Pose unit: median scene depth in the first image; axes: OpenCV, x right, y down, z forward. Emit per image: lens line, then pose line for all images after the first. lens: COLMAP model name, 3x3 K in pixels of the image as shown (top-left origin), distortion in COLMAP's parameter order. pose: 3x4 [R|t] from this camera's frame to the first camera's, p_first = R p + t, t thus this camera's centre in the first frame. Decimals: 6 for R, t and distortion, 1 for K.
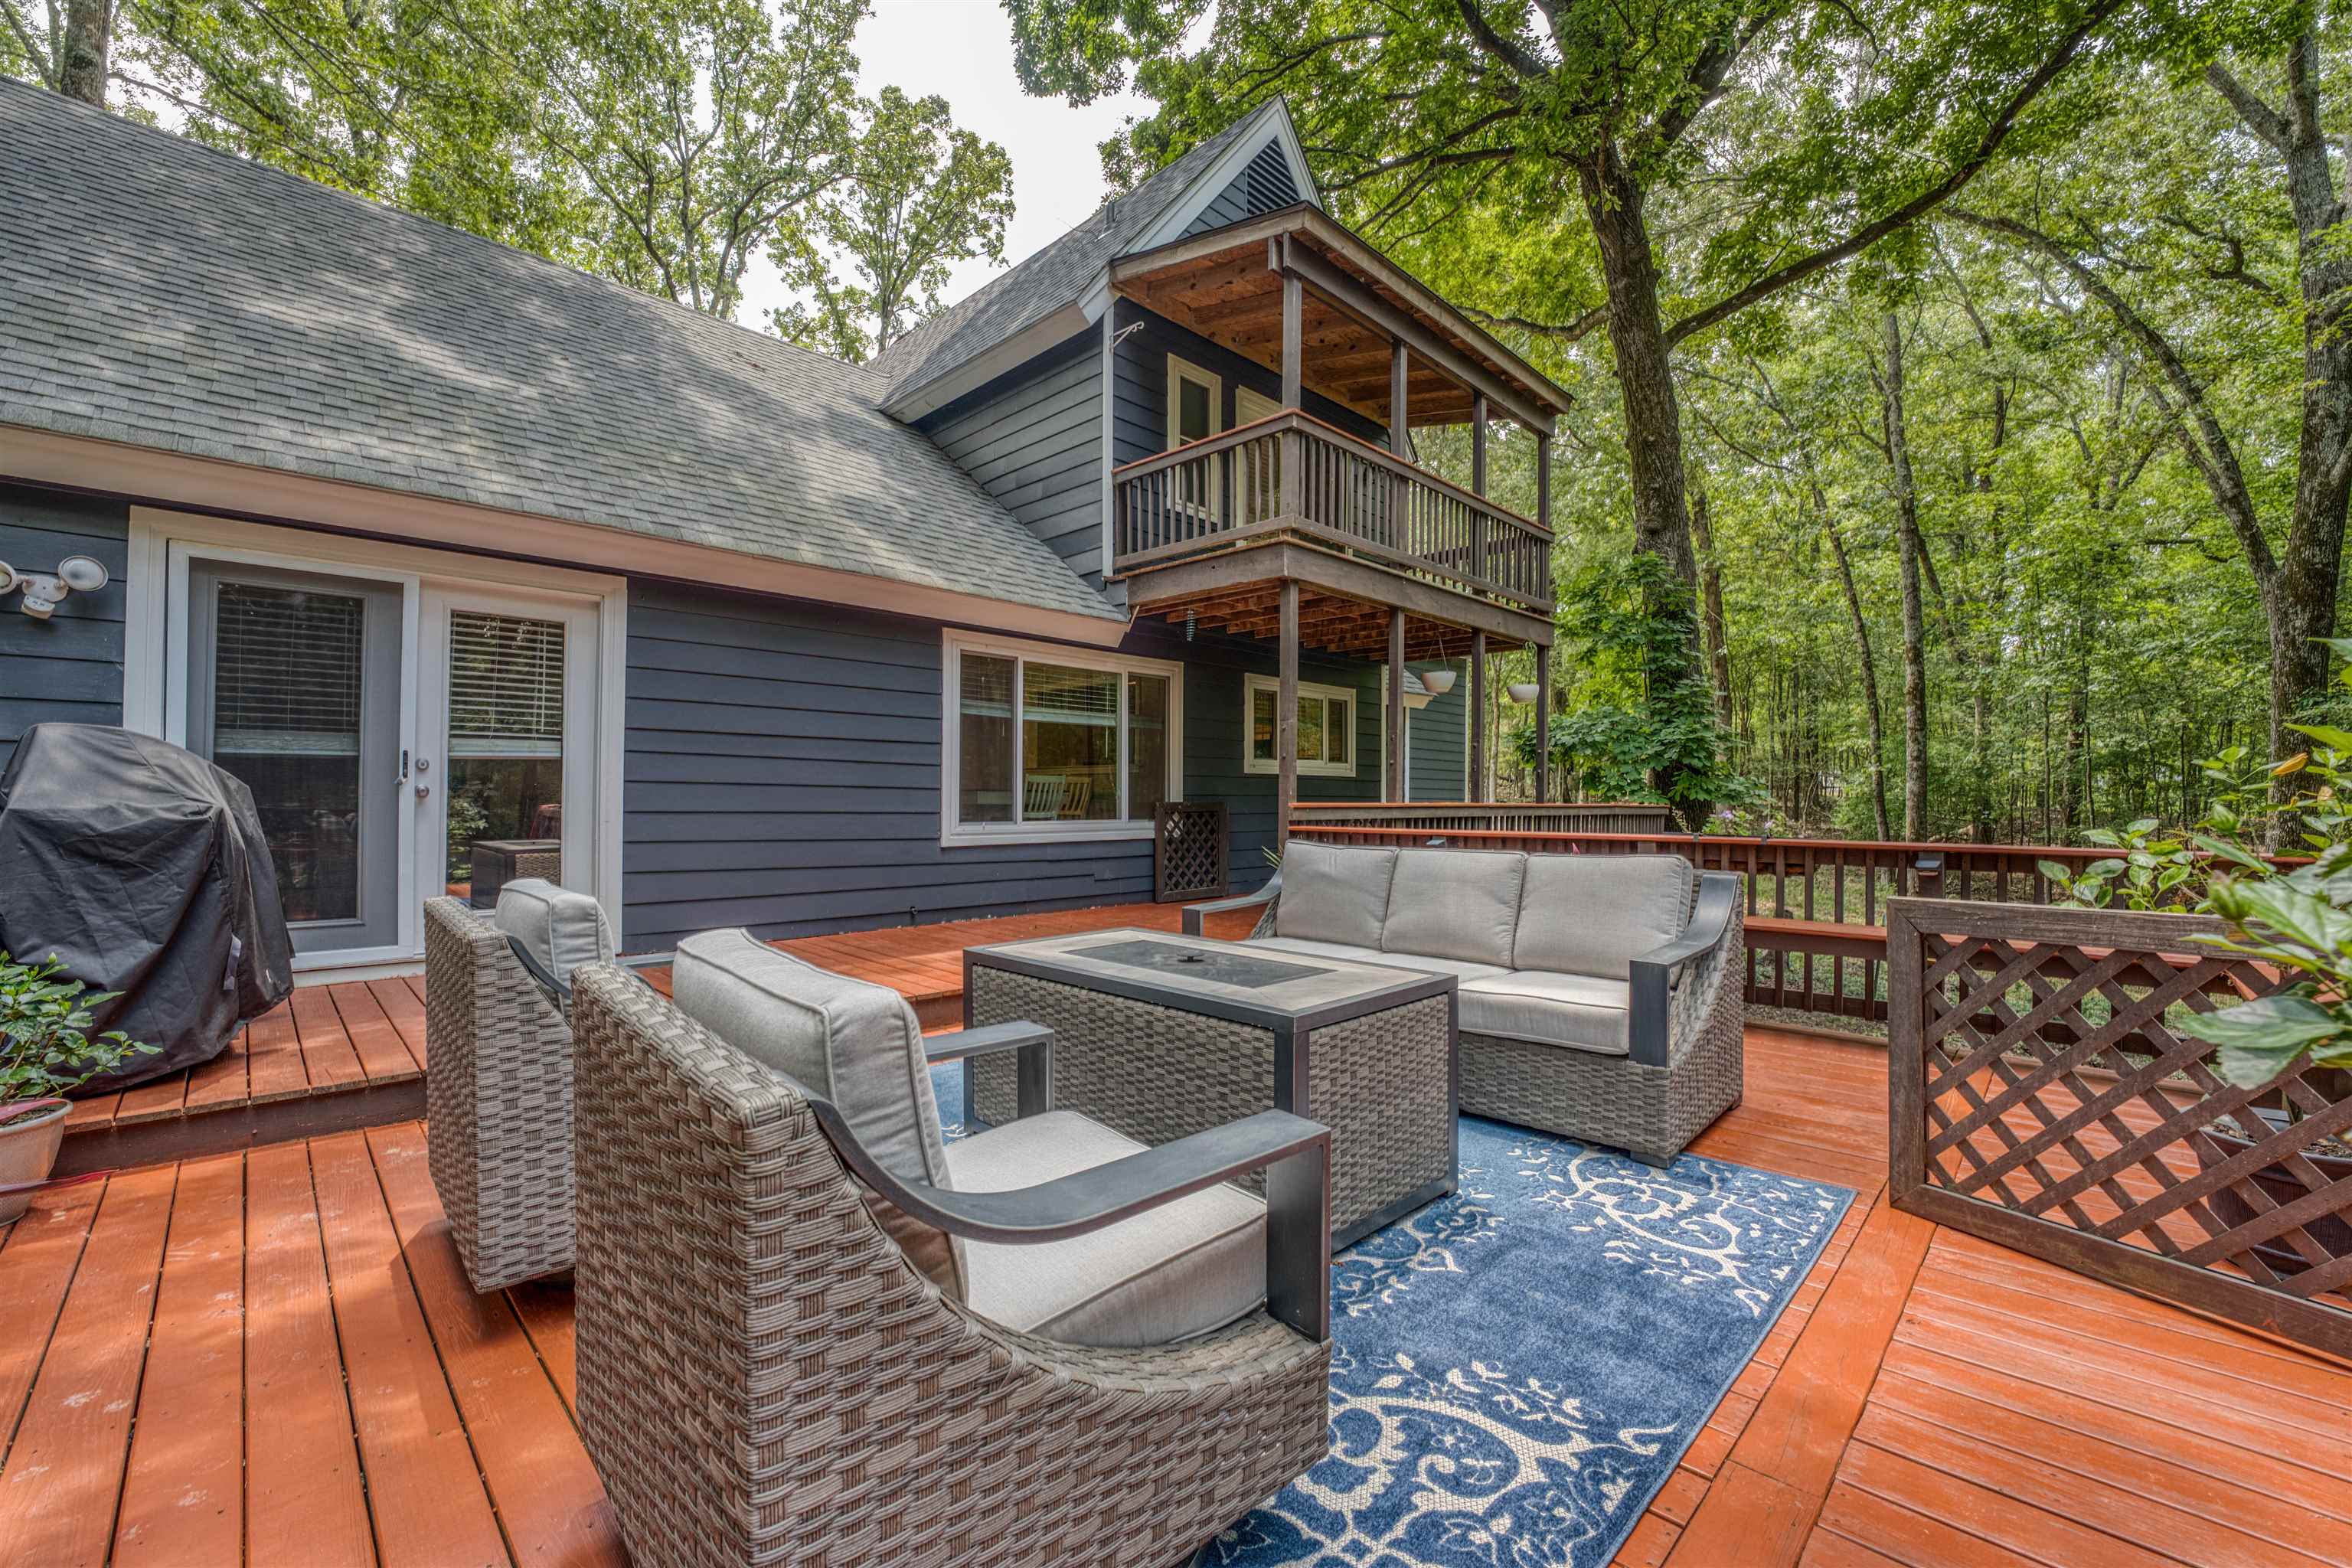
lens RADIAL K [[957.8, 0, 1170.5], [0, 957.8, 788.2], [0, 0, 1]] dist [-0.031140, 0.005205]
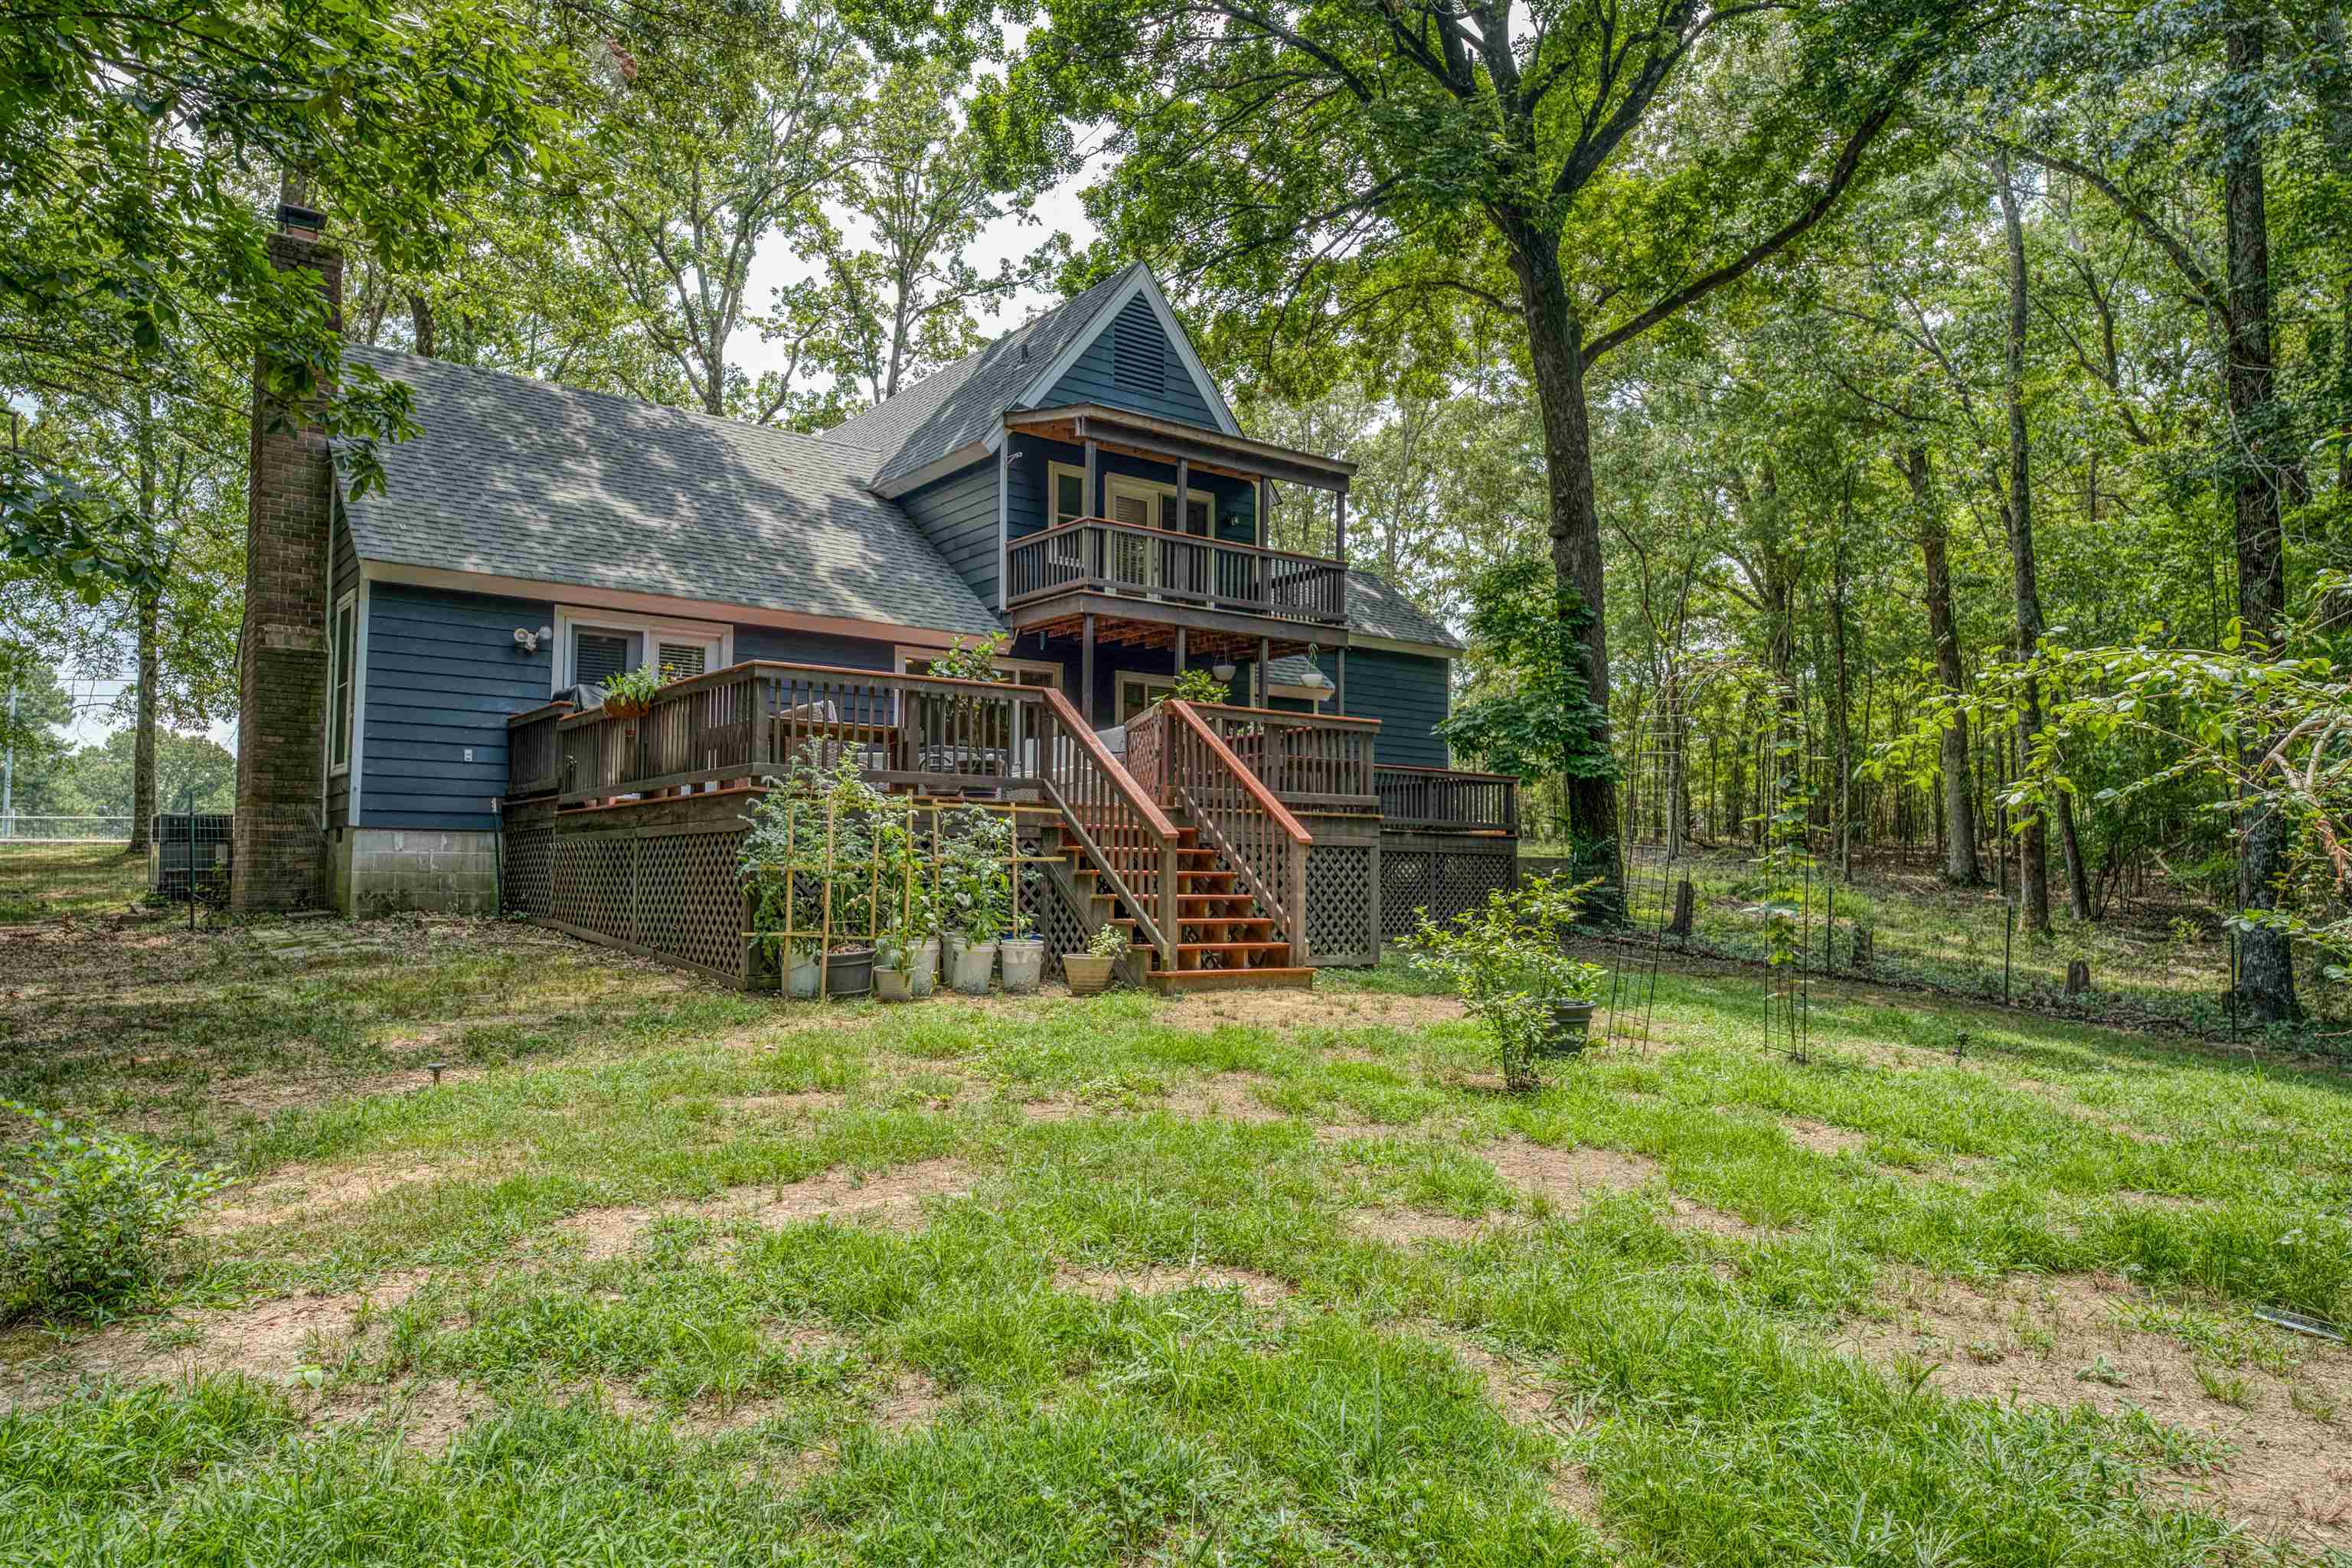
lens RADIAL K [[1564.1, 0, 1176.0], [0, 1564.1, 784.0], [0, 0, 1]] dist [0.023381, -0.001097]
pose [[0.990698, -0.008689, -0.135804, 0.463541], [0.000203, 0.998053, -0.062378, 0.184743], [0.136082, 0.061770, 0.988770, -1.224139]]
